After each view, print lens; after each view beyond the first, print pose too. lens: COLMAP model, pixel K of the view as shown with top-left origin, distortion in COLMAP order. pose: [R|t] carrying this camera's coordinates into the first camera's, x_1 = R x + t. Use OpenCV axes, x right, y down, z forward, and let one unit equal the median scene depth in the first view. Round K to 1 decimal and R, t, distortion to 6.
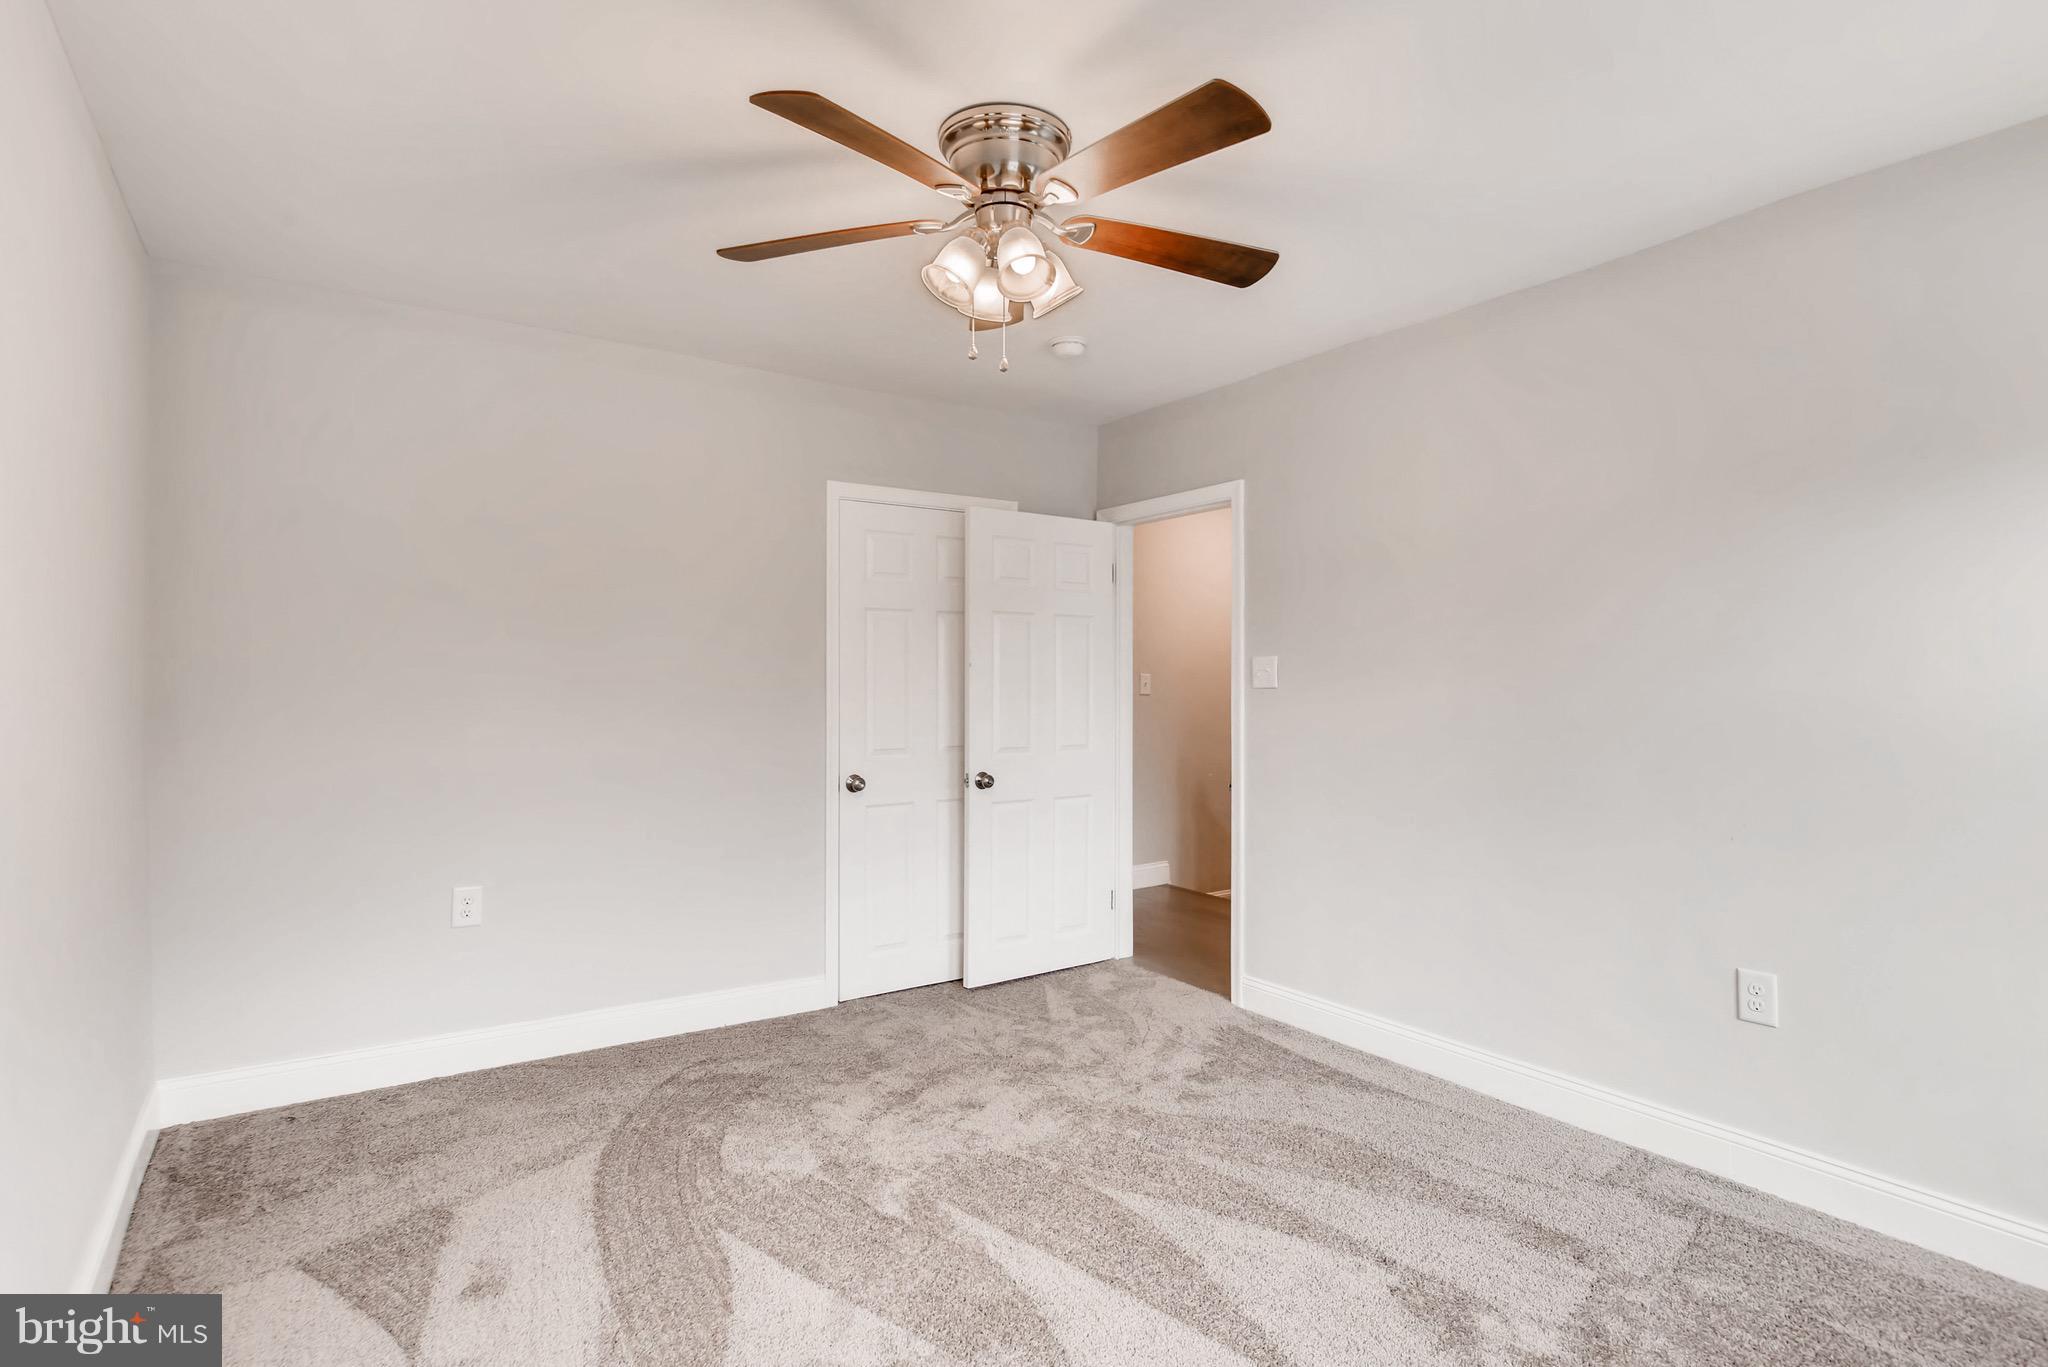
lens RADIAL K [[1041.4, 0, 1033.3], [0, 1041.4, 676.5], [0, 0, 1]] dist [0.001116, 0.004712]
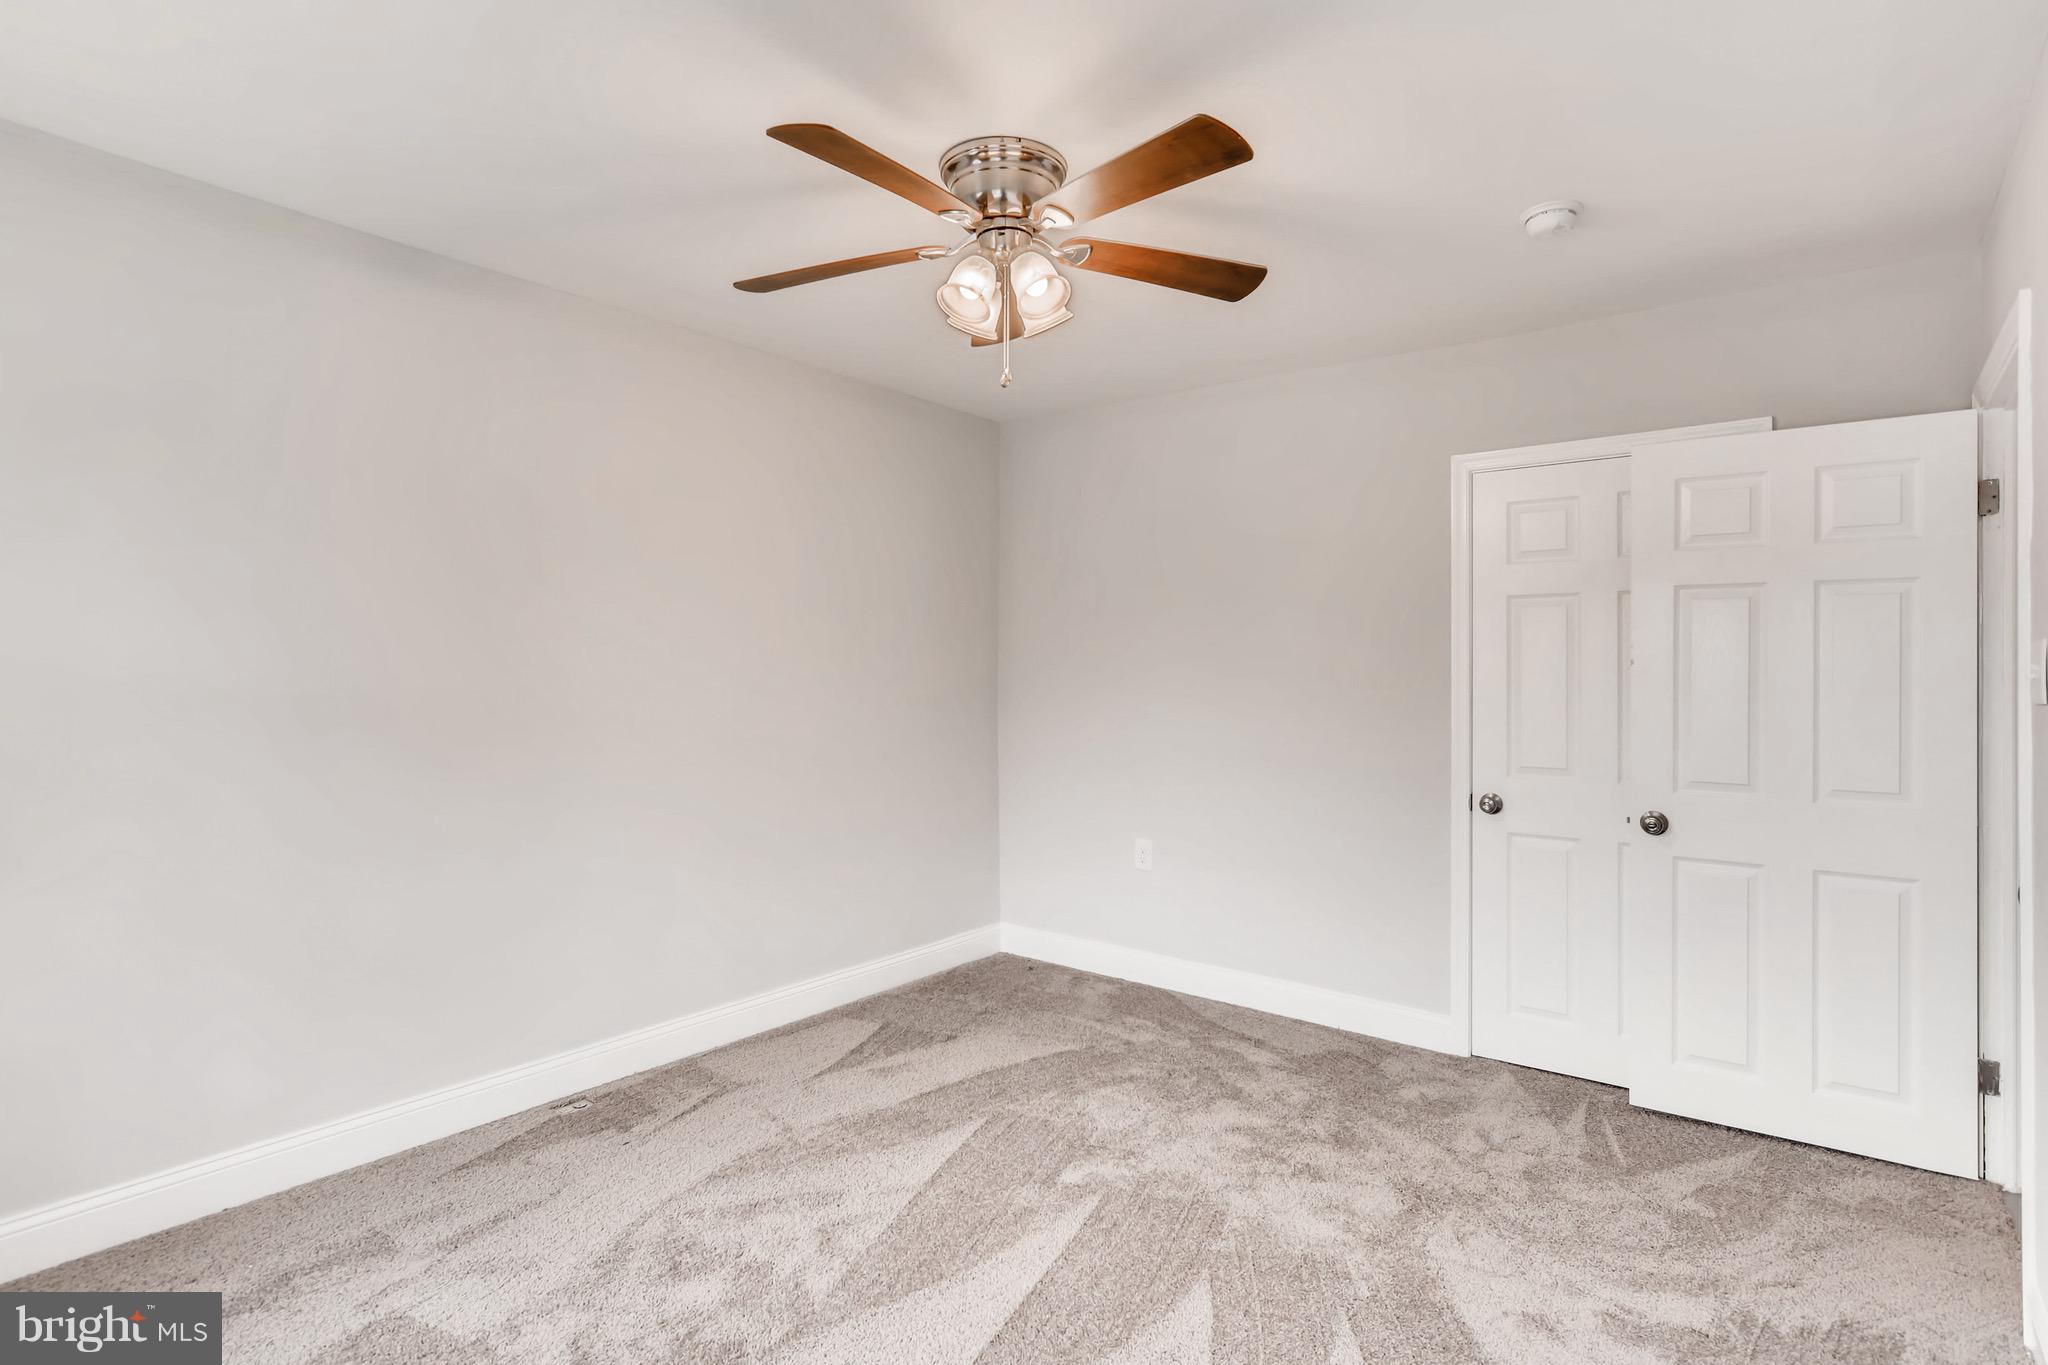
lens RADIAL K [[1041.4, 0, 1027.7], [0, 1041.4, 677.6], [0, 0, 1]] dist [0.001116, 0.004712]
pose [[0.303372, 0.002861, -0.952868, 0.540455], [-0.003079, 0.999993, 0.002022, -0.001098], [0.952867, 0.002321, 0.303378, 0.397508]]
